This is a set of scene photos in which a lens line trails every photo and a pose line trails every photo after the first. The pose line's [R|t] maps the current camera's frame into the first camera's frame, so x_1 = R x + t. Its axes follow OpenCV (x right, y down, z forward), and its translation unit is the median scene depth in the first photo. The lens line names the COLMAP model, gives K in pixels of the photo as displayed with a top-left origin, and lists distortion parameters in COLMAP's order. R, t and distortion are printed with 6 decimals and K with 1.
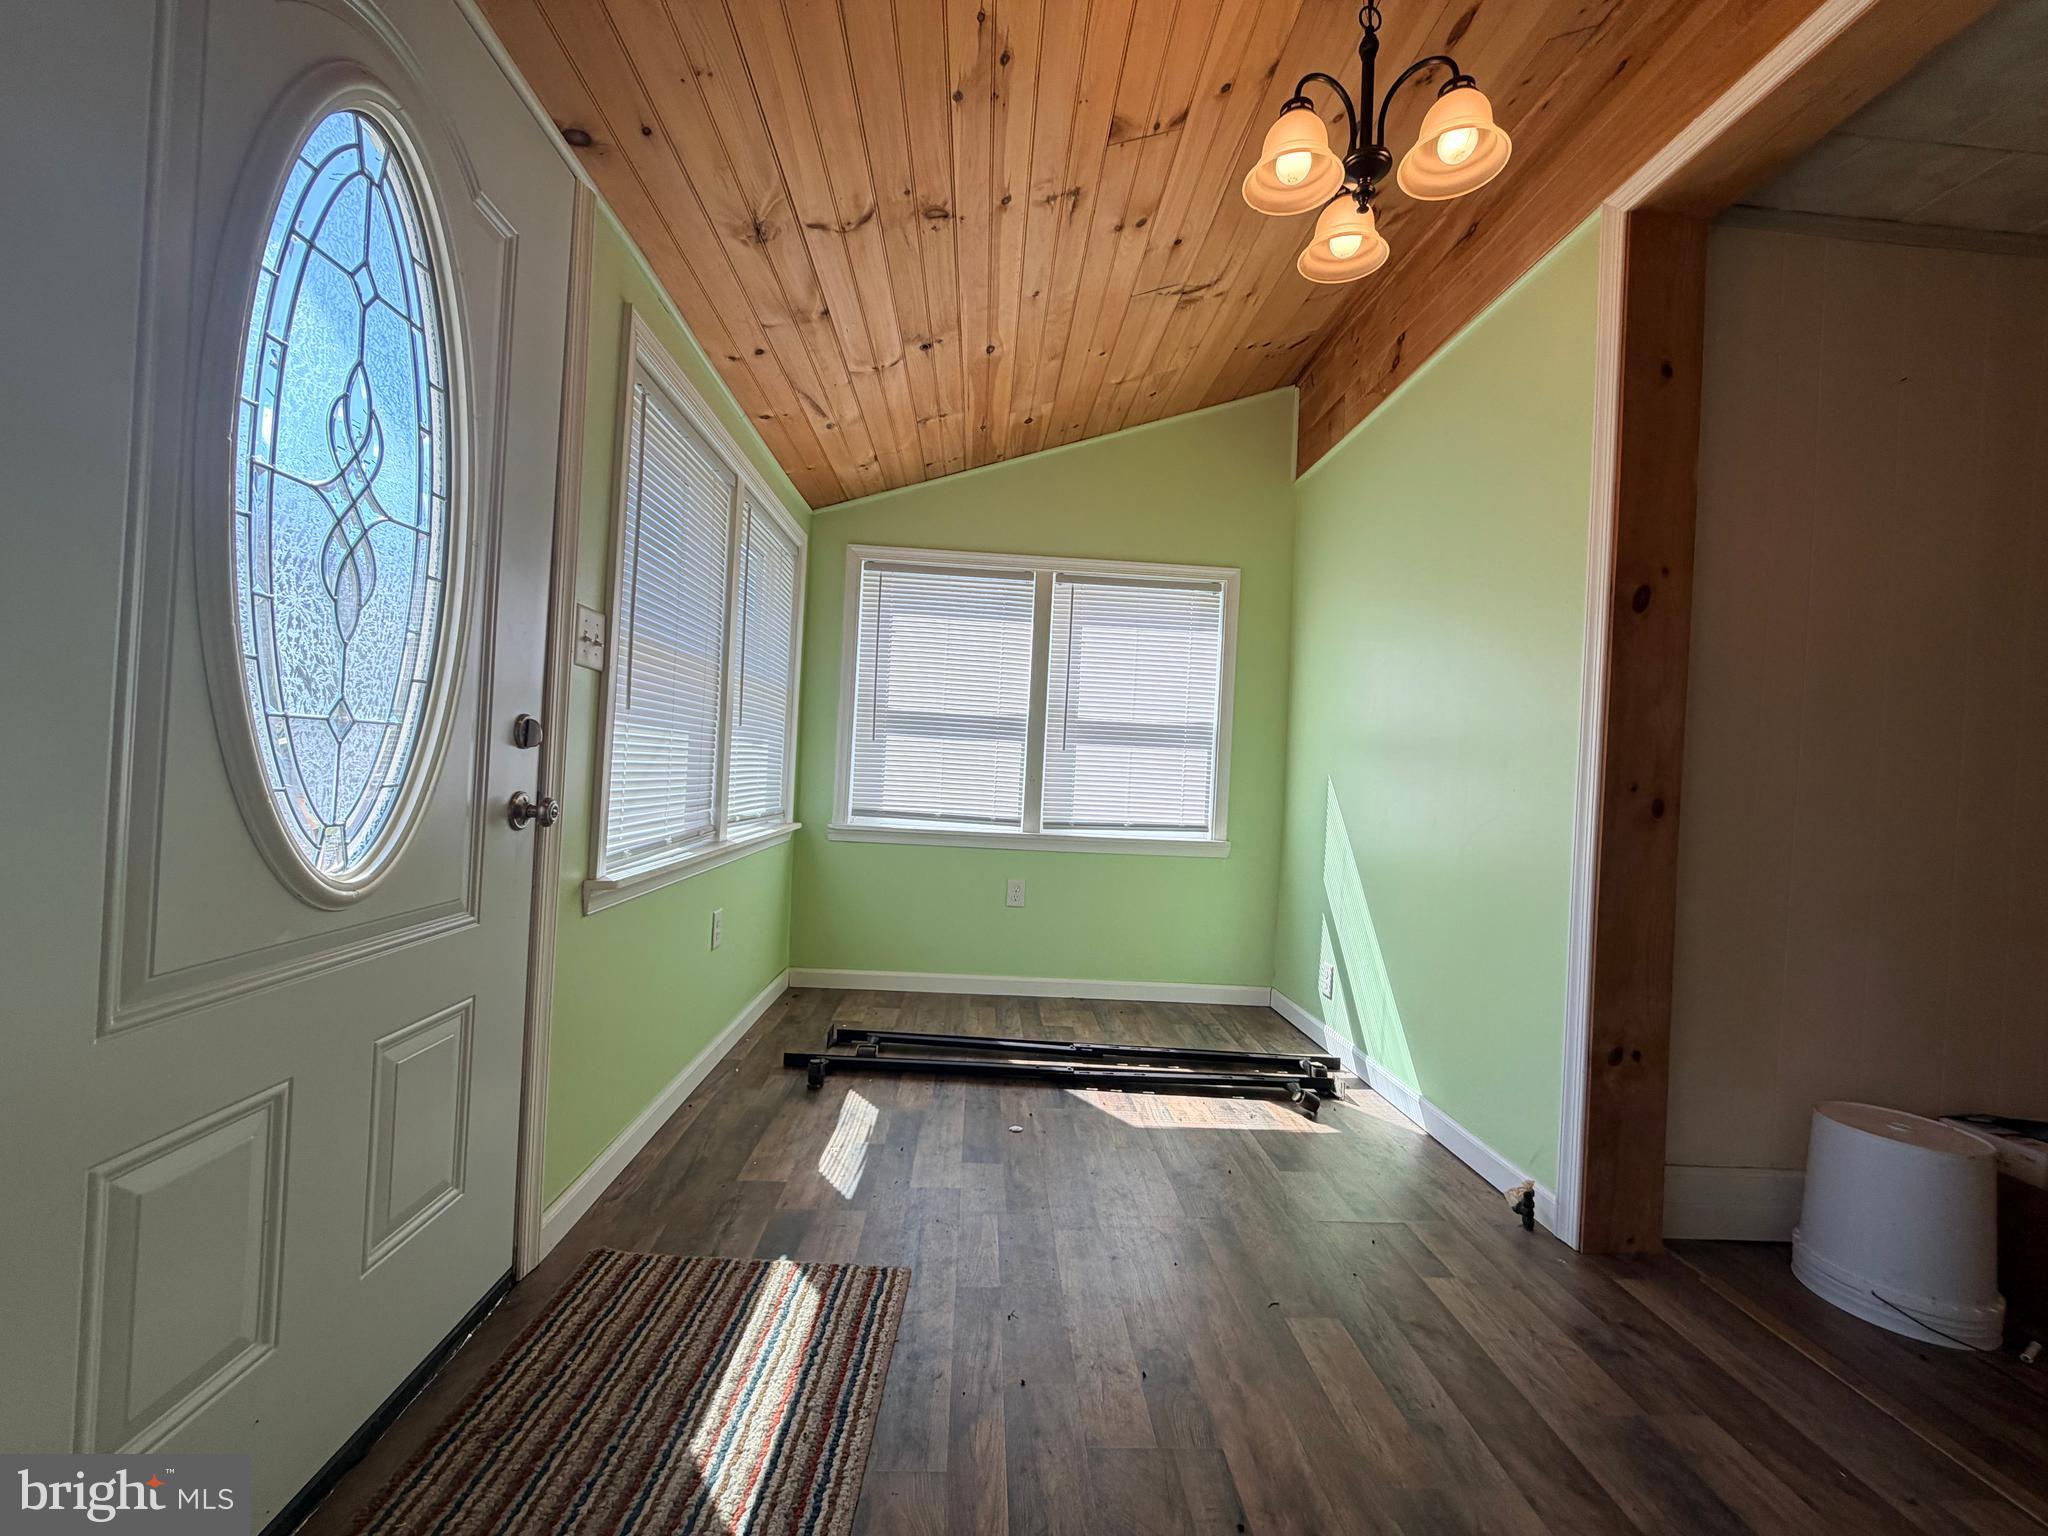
lens RADIAL K [[816.5, 0, 1018.9], [0, 816.5, 769.6], [0, 0, 1]] dist [0.000146, 0.000004]
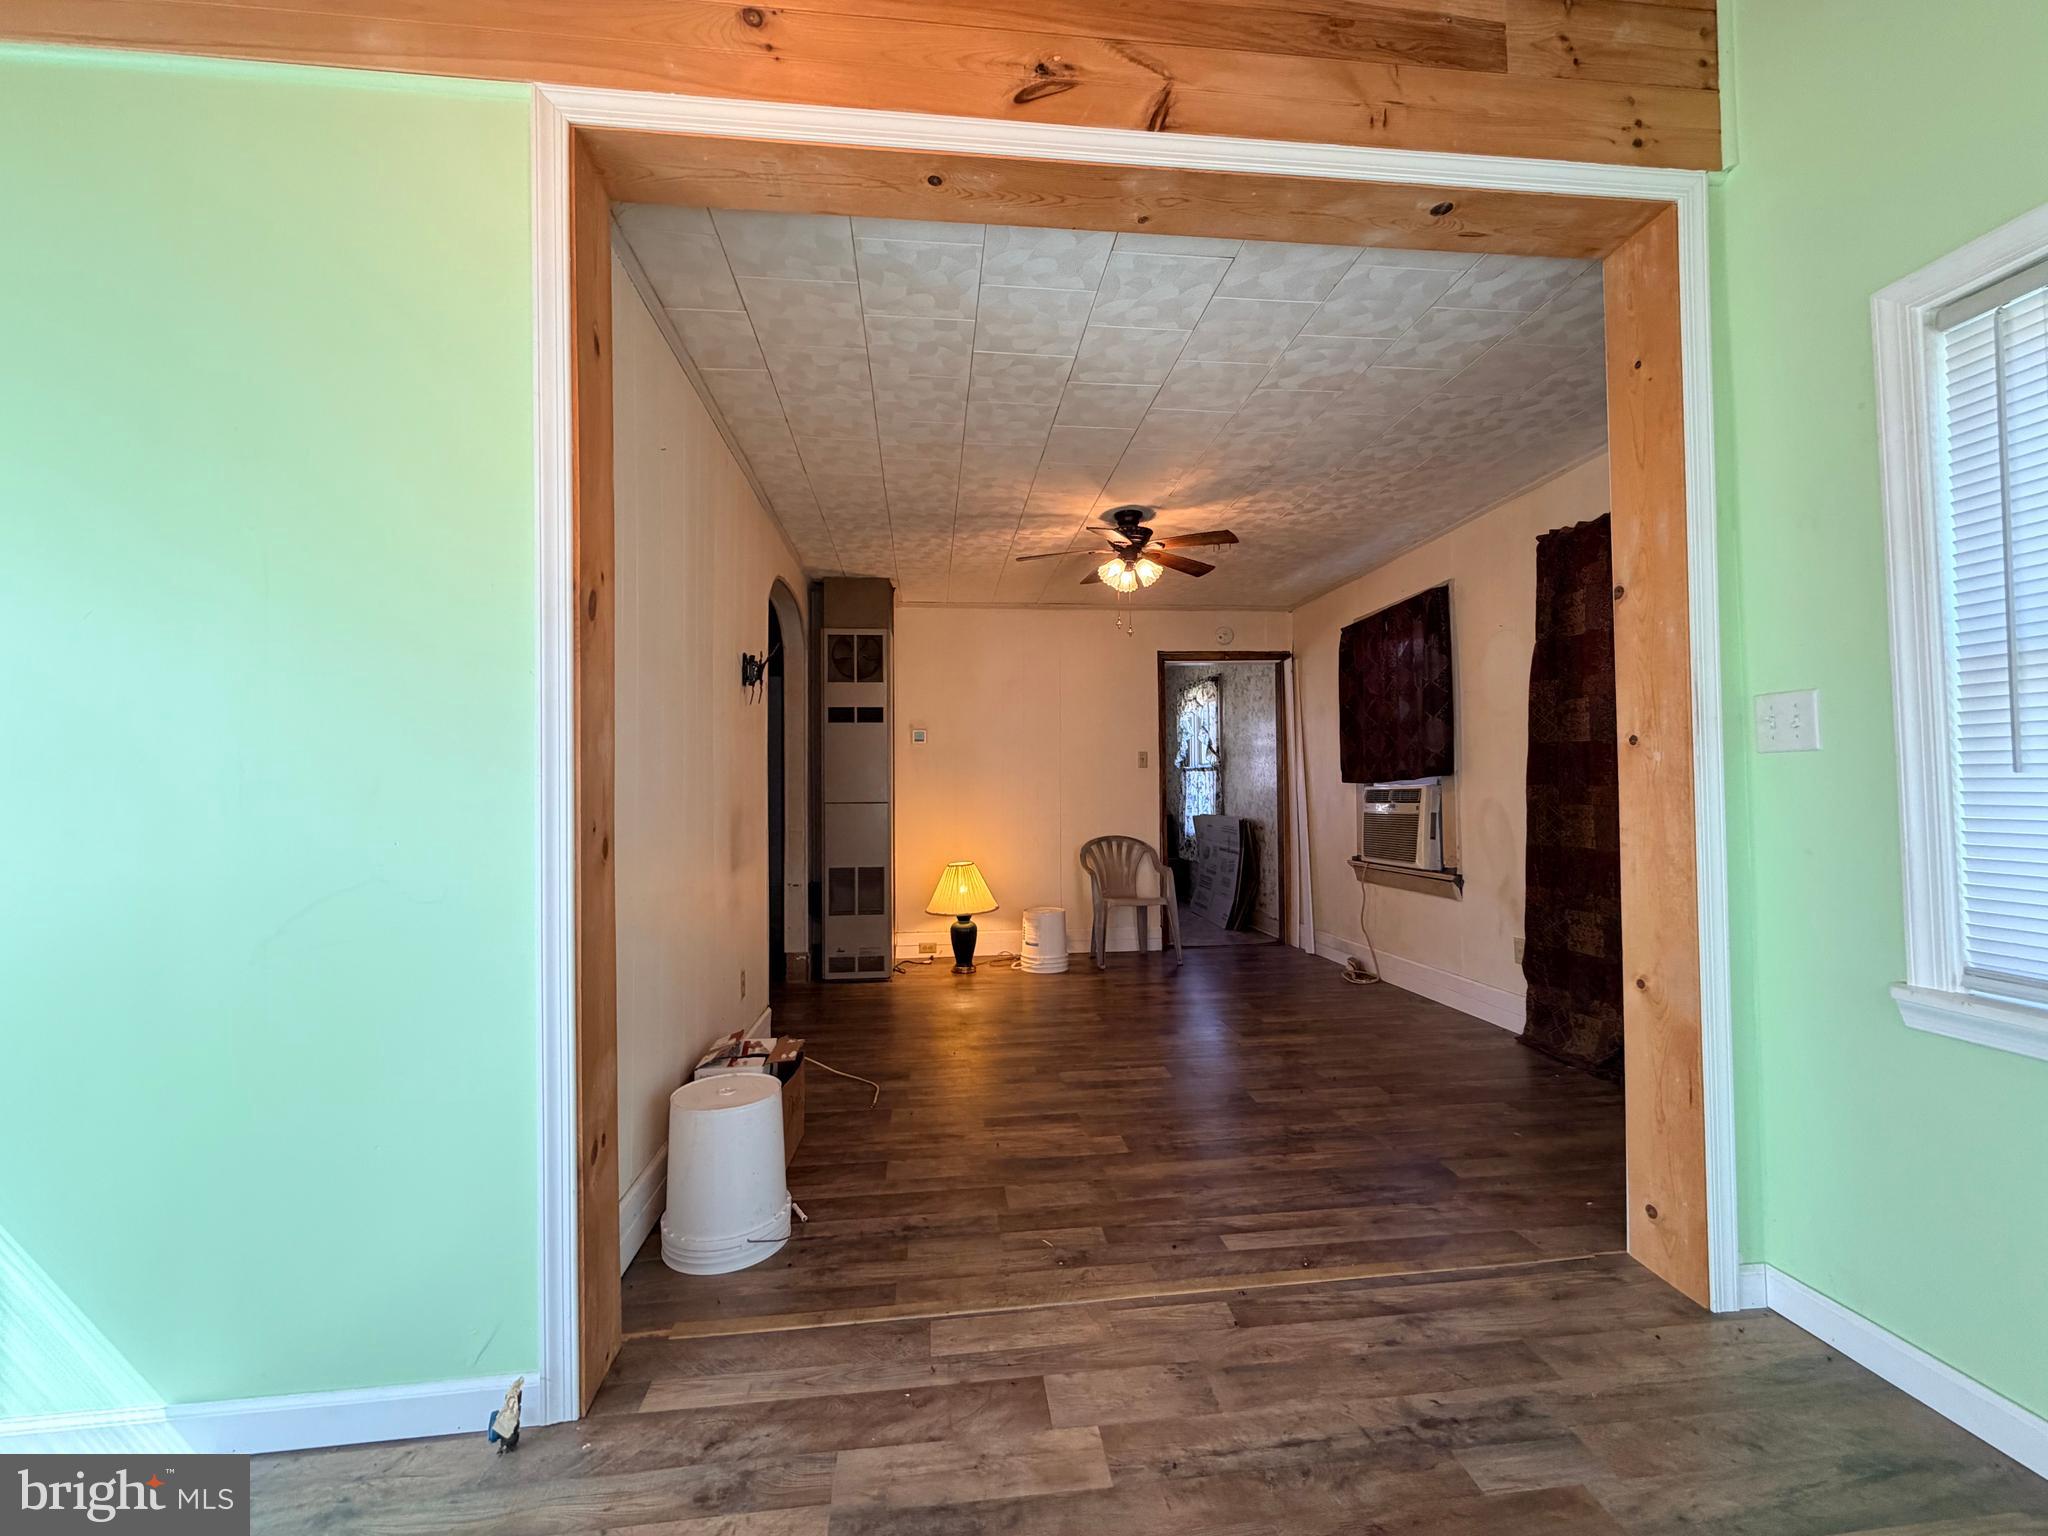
lens RADIAL K [[816.5, 0, 1018.9], [0, 816.5, 769.6], [0, 0, 1]] dist [0.000146, 0.000004]
pose [[-0.056870, -0.030069, 0.997929, -0.079269], [0.008253, 0.999498, 0.030587, -0.042949], [-0.998347, 0.009976, -0.056593, 0.428112]]
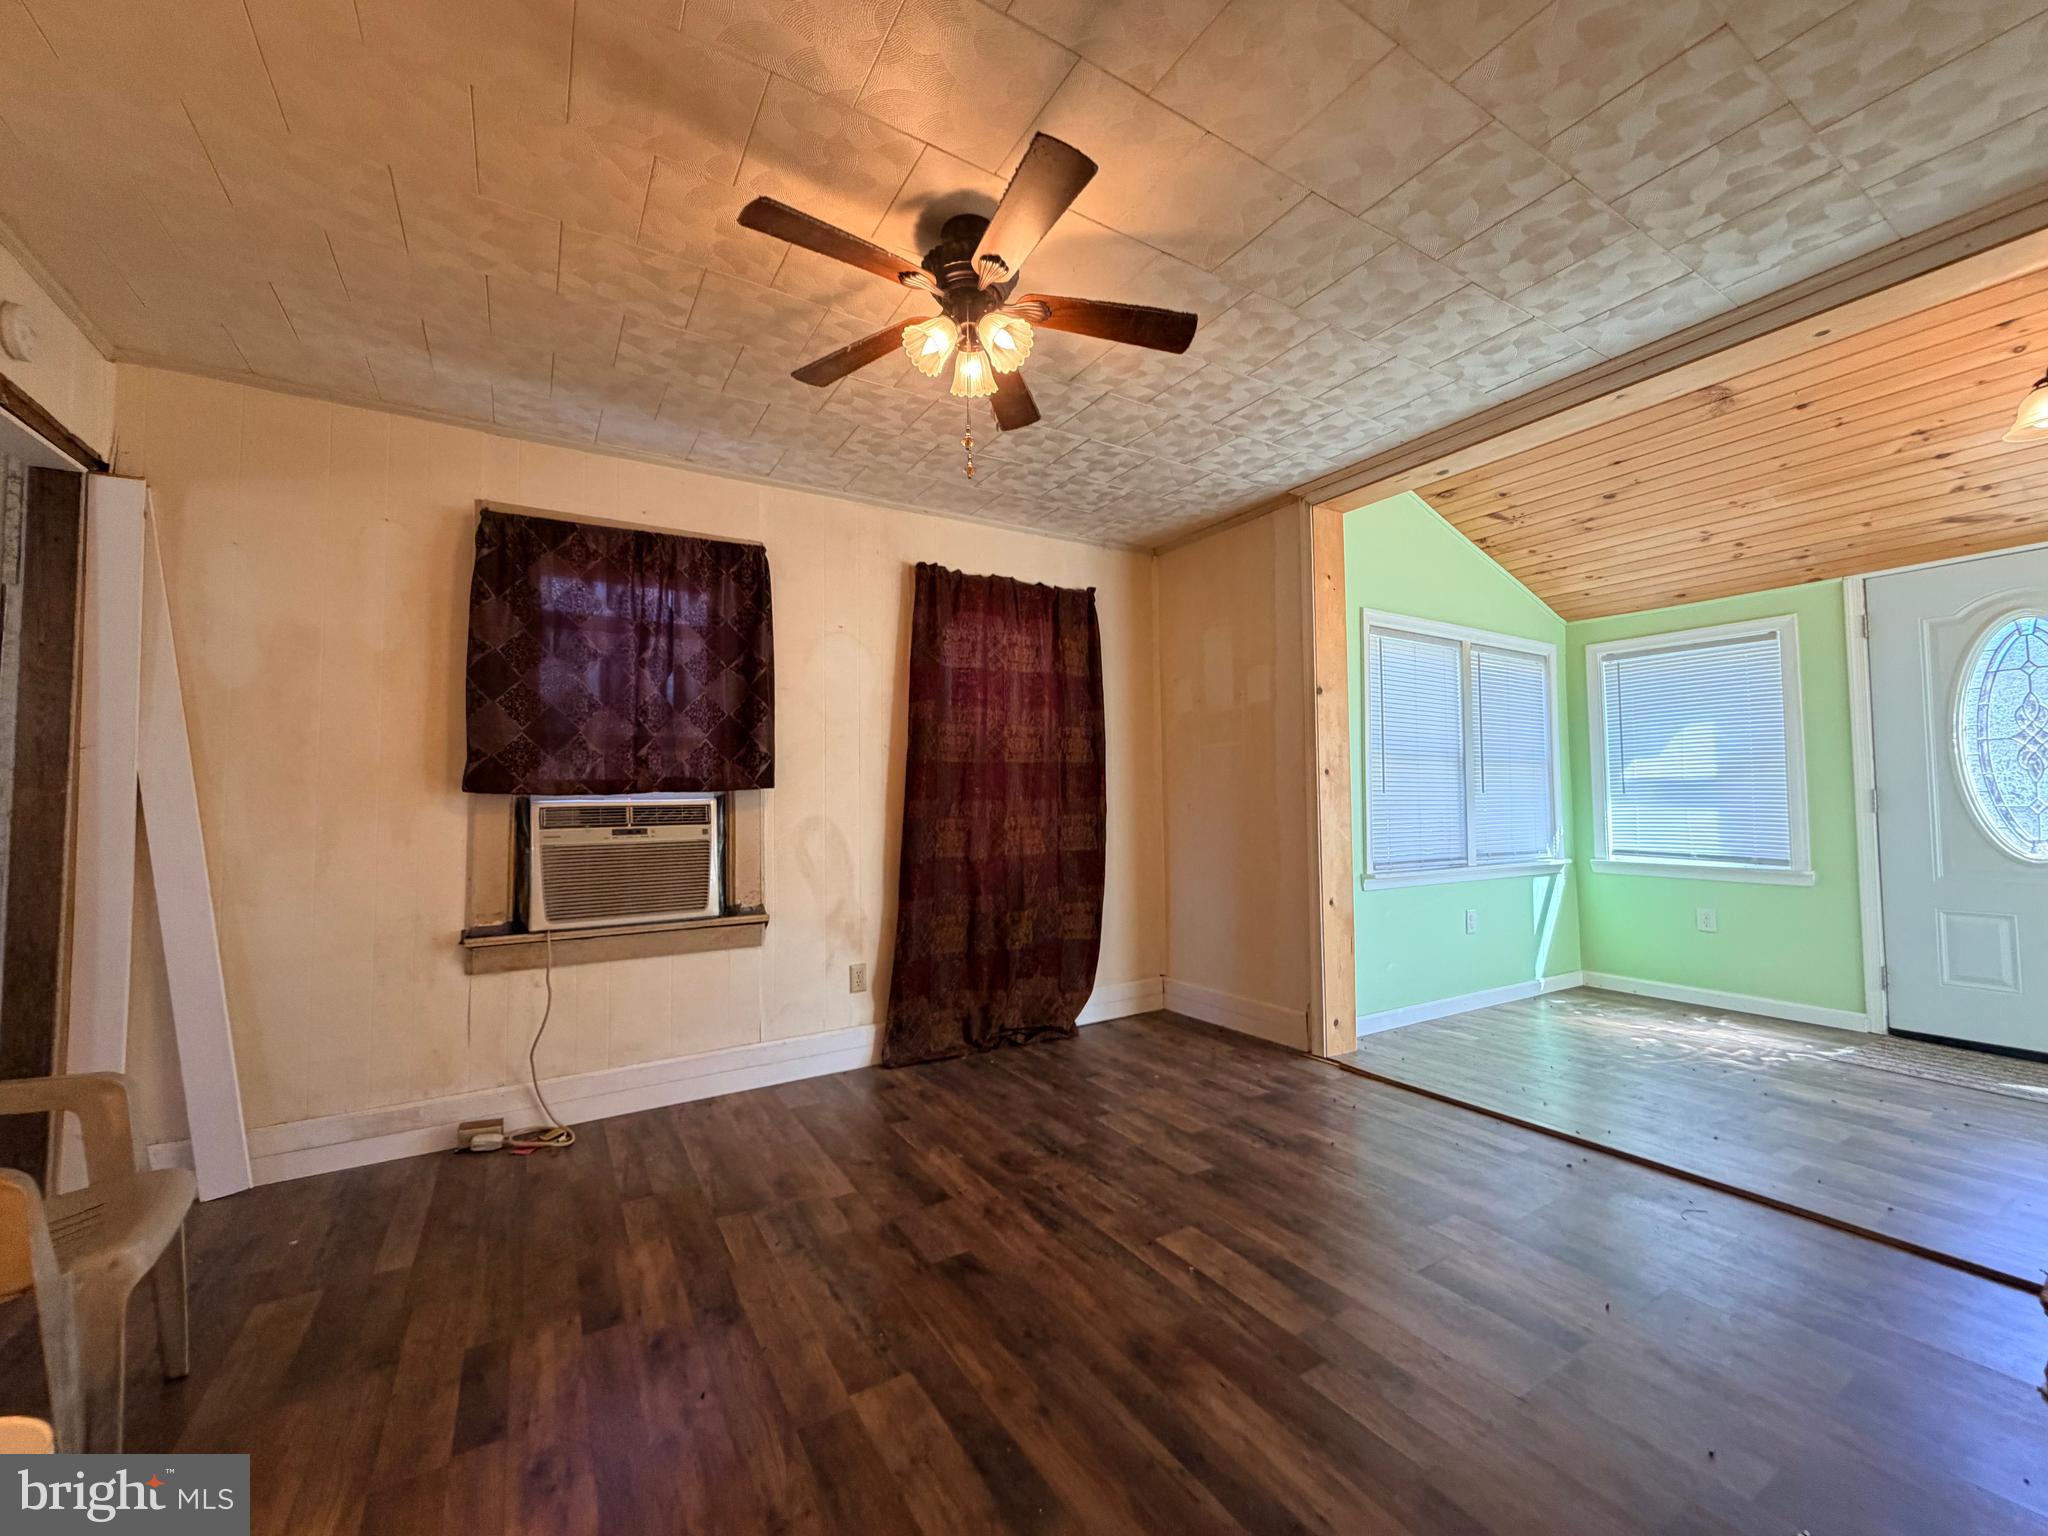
lens RADIAL K [[816.5, 0, 1018.9], [0, 816.5, 769.6], [0, 0, 1]] dist [0.000146, 0.000004]
pose [[-0.879592, -0.066519, -0.471055, 1.687903], [-0.038322, 0.996866, -0.069213, 0.067380], [0.474183, -0.042828, -0.879384, 0.786111]]
